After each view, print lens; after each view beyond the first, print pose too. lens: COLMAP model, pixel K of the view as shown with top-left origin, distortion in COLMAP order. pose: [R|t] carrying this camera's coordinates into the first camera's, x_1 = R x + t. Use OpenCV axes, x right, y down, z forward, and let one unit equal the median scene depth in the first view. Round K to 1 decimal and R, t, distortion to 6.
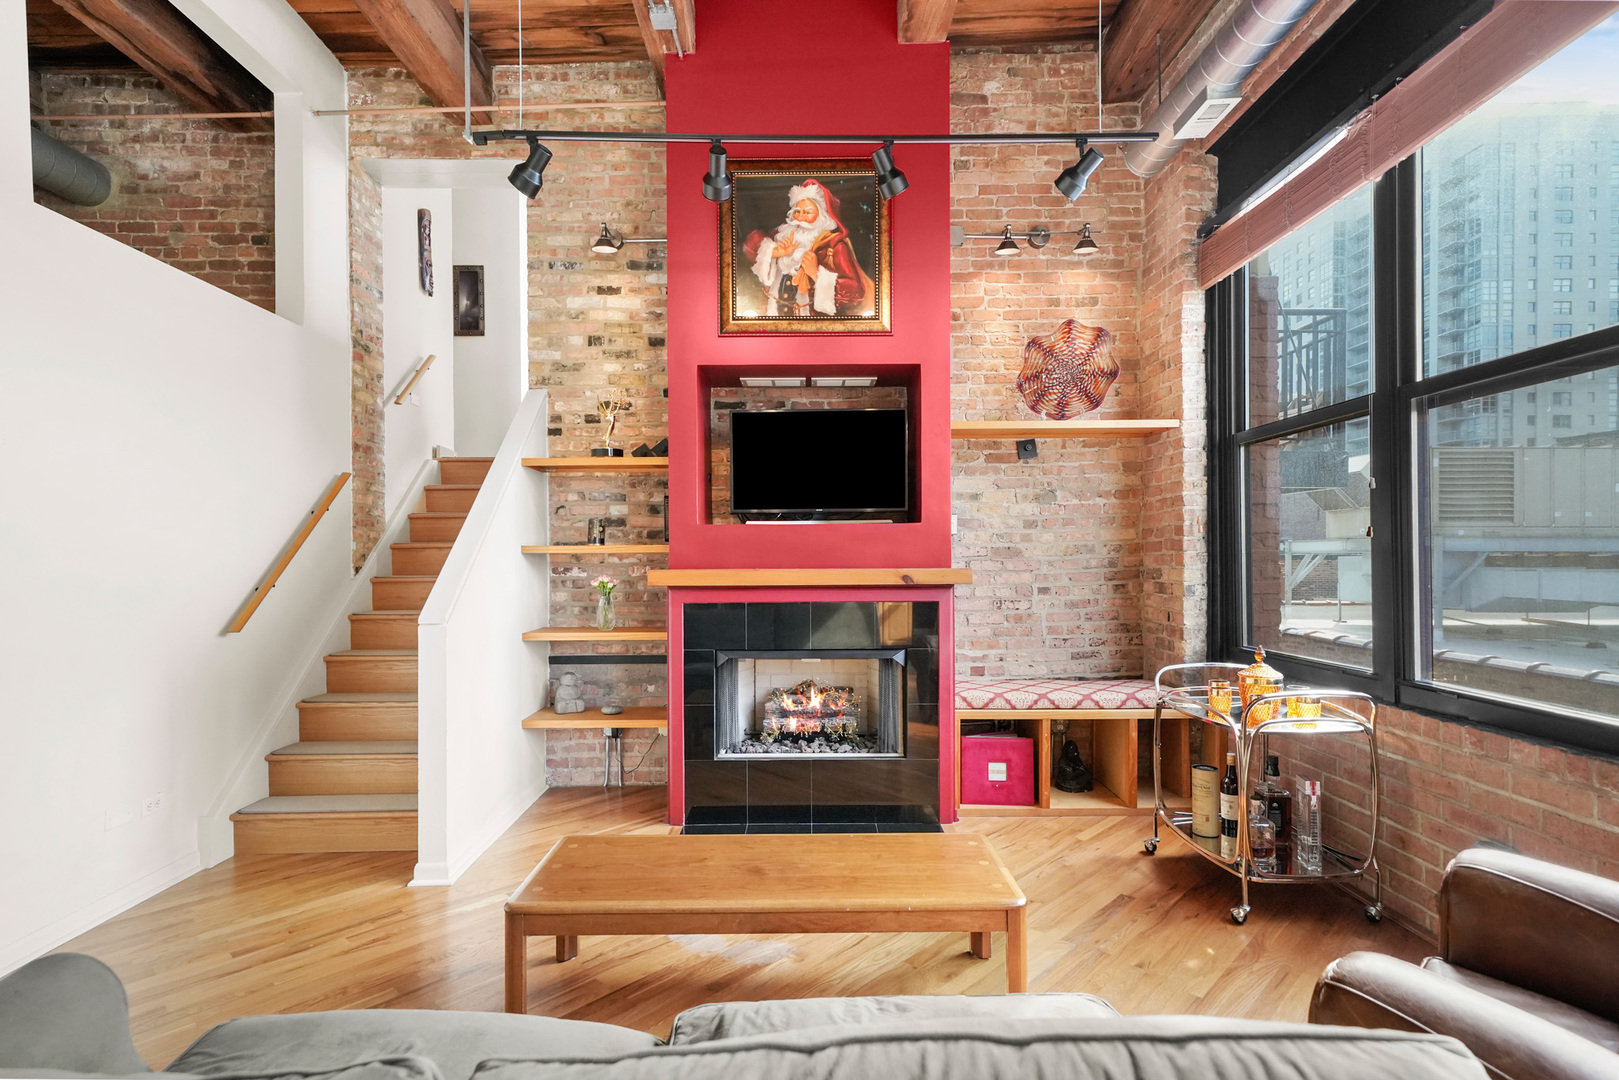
lens RADIAL K [[807.0, 0, 811.7], [0, 807.0, 559.1], [0, 0, 1]] dist [0.017540, -0.006147]
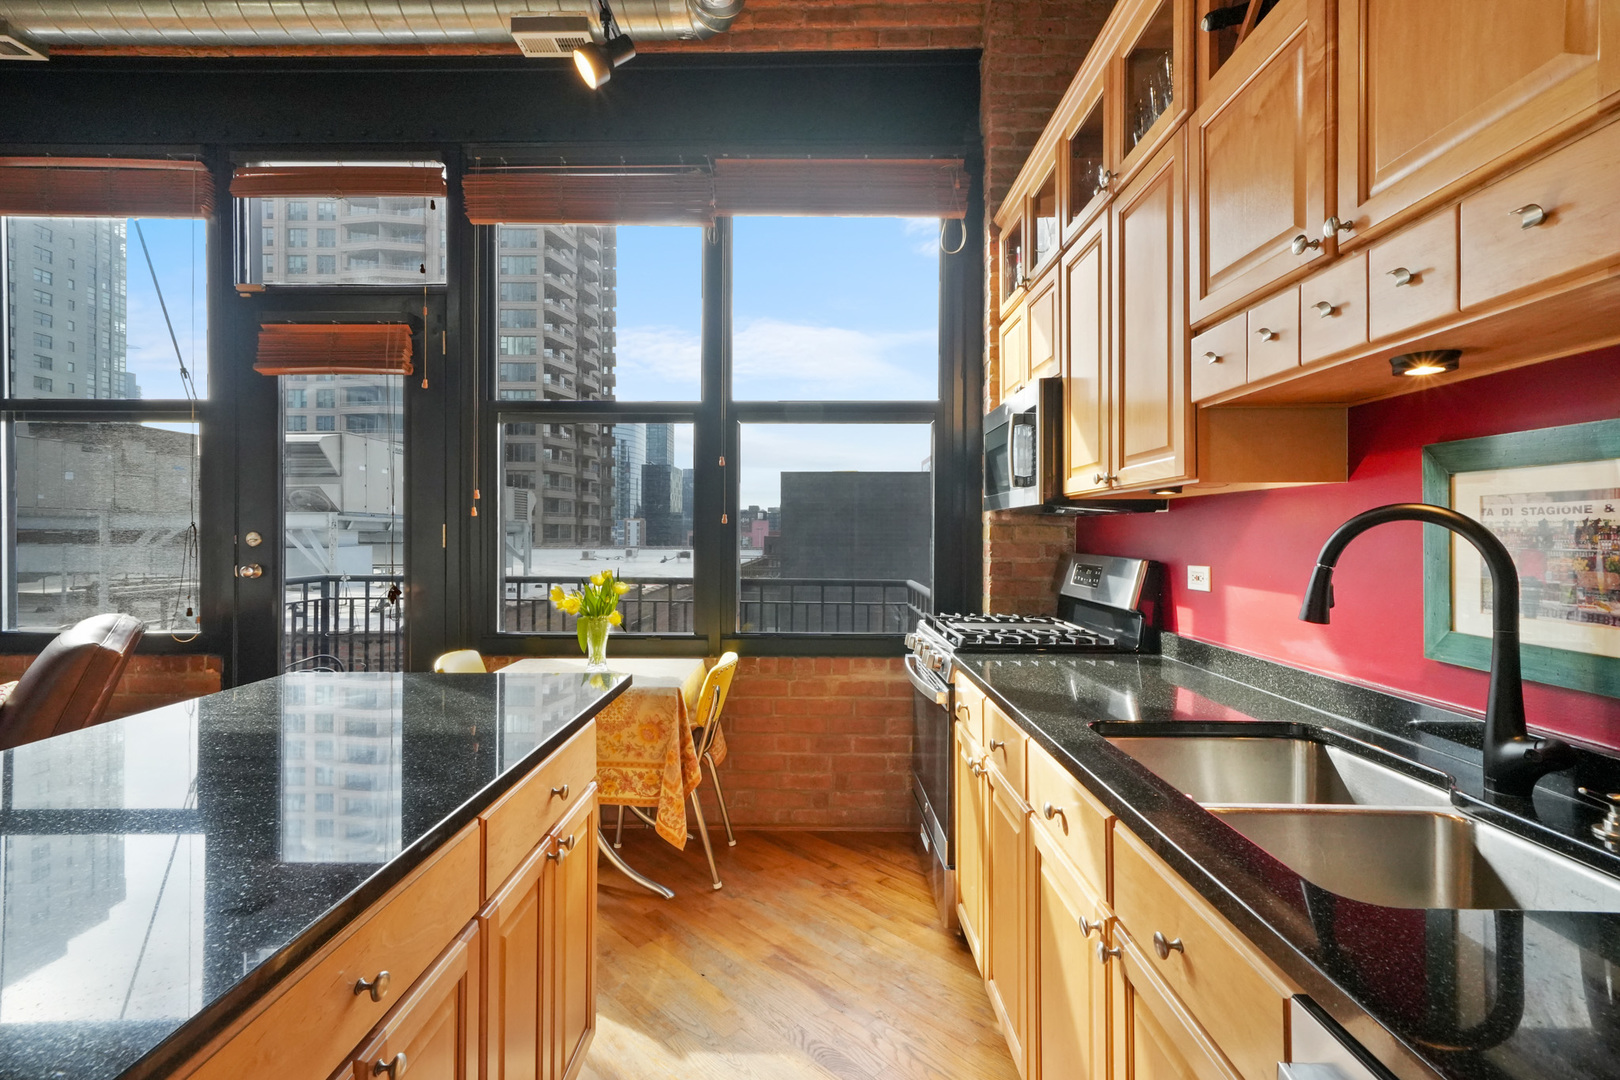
lens RADIAL K [[731.7, 0, 818.0], [0, 731.7, 536.2], [0, 0, 1]] dist [0.006171, 0.000639]
pose [[0.020130, 0.001727, 0.999796, -0.242970], [-0.001748, 0.999997, -0.001692, 0.001736], [-0.999796, -0.001713, 0.020133, -0.430330]]
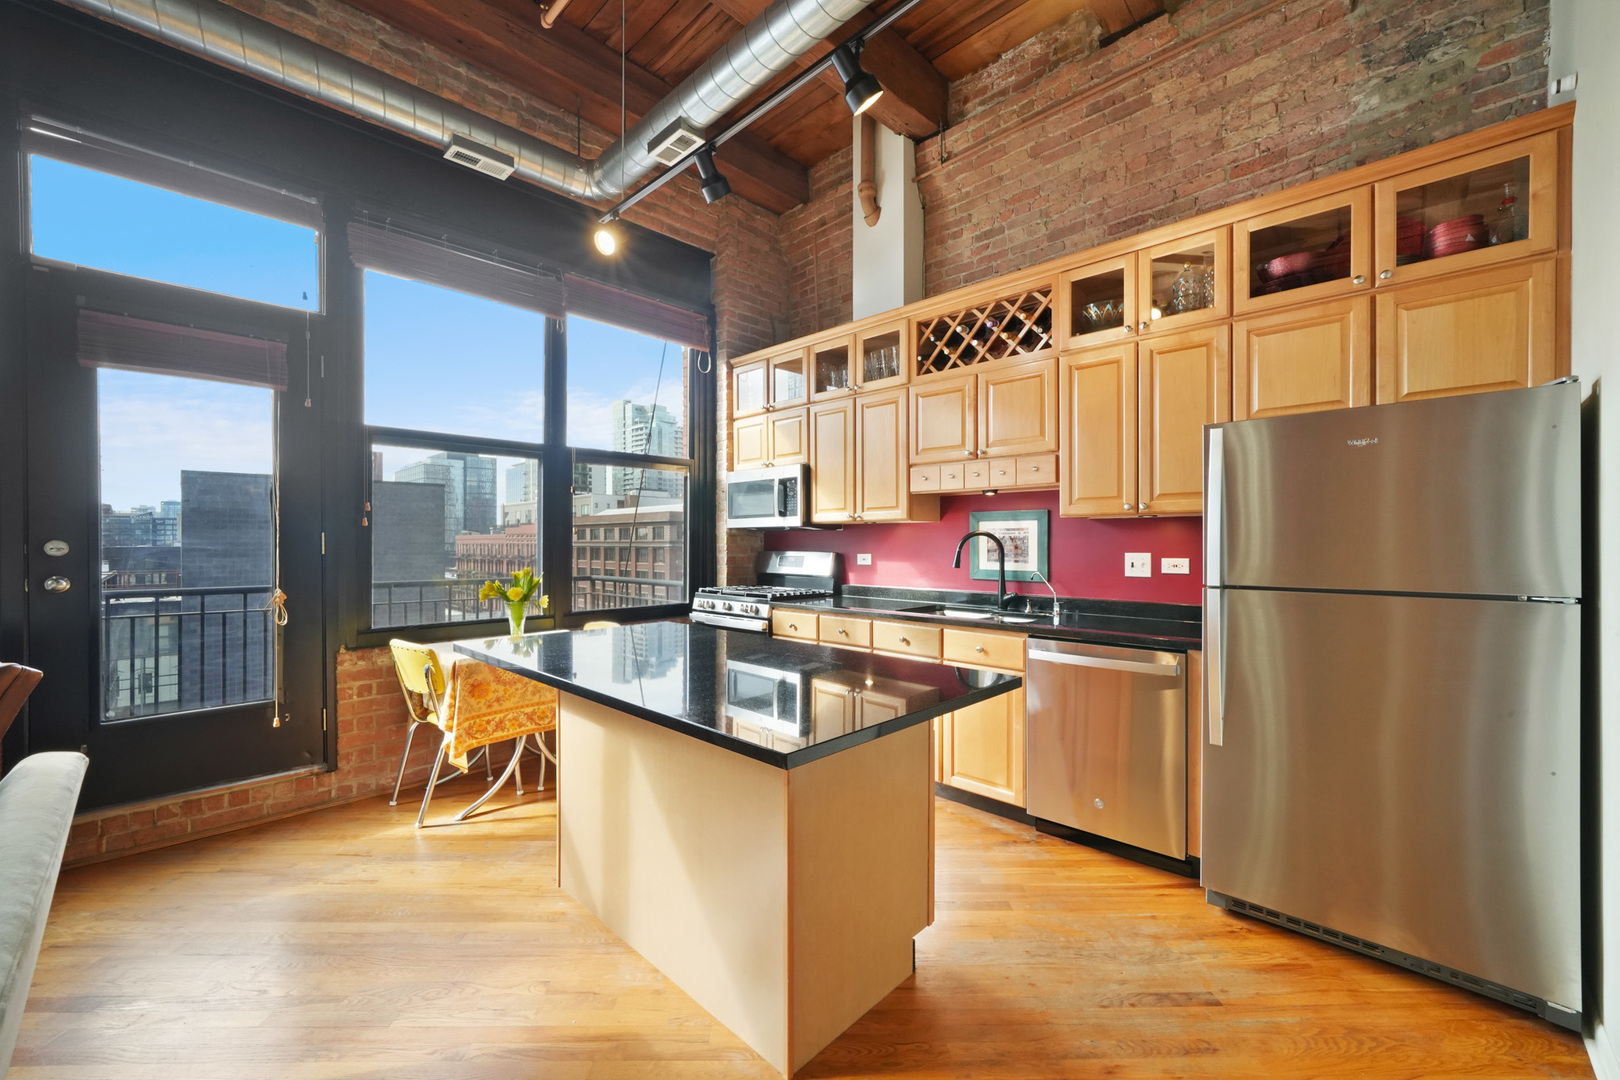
lens RADIAL K [[637.3, 0, 803.1], [0, 637.3, 549.9], [0, 0, 1]] dist [-0.009740, 0.002164]
pose [[-0.698163, -0.002007, 0.715936, -0.378444], [0.005616, 0.999950, 0.008280, 0.005026], [-0.715917, 0.009801, -0.698117, 0.056030]]
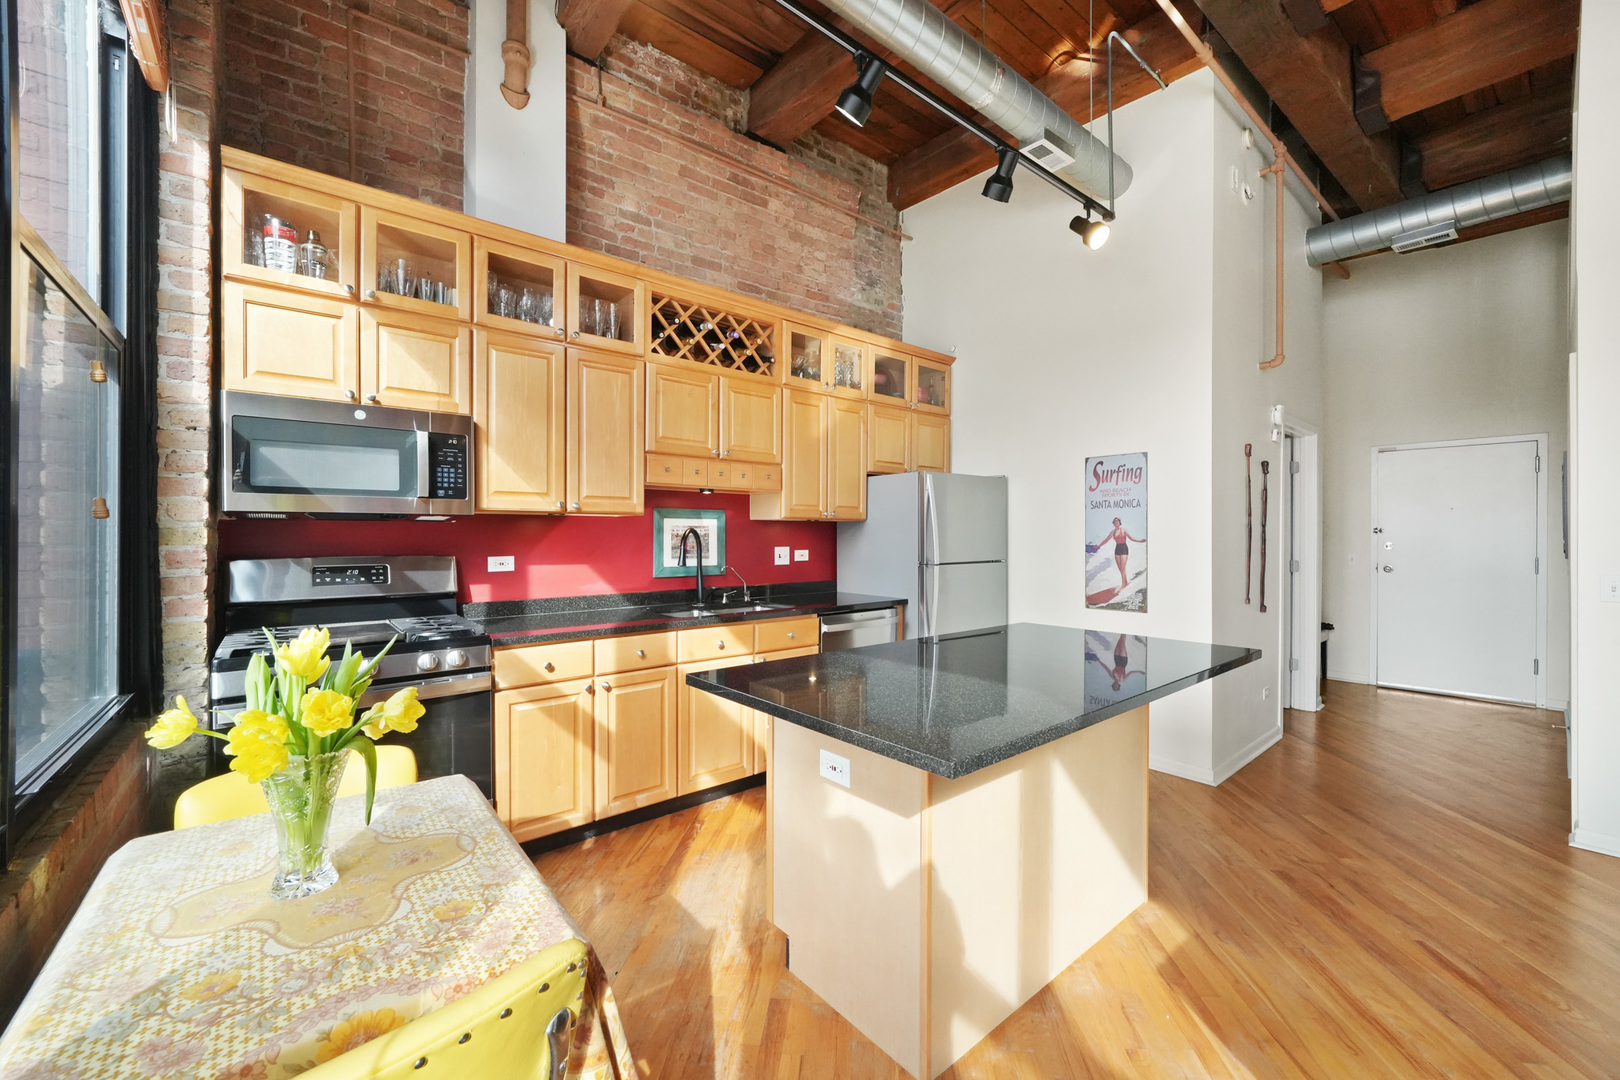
lens RADIAL K [[637.3, 0, 797.4], [0, 637.3, 542.5], [0, 0, 1]] dist [-0.009740, 0.002164]
pose [[-0.791871, 0.012380, -0.610562, 0.394565], [0.001118, 0.999822, 0.018823, -0.007101], [0.610687, 0.014223, -0.791744, 0.058647]]
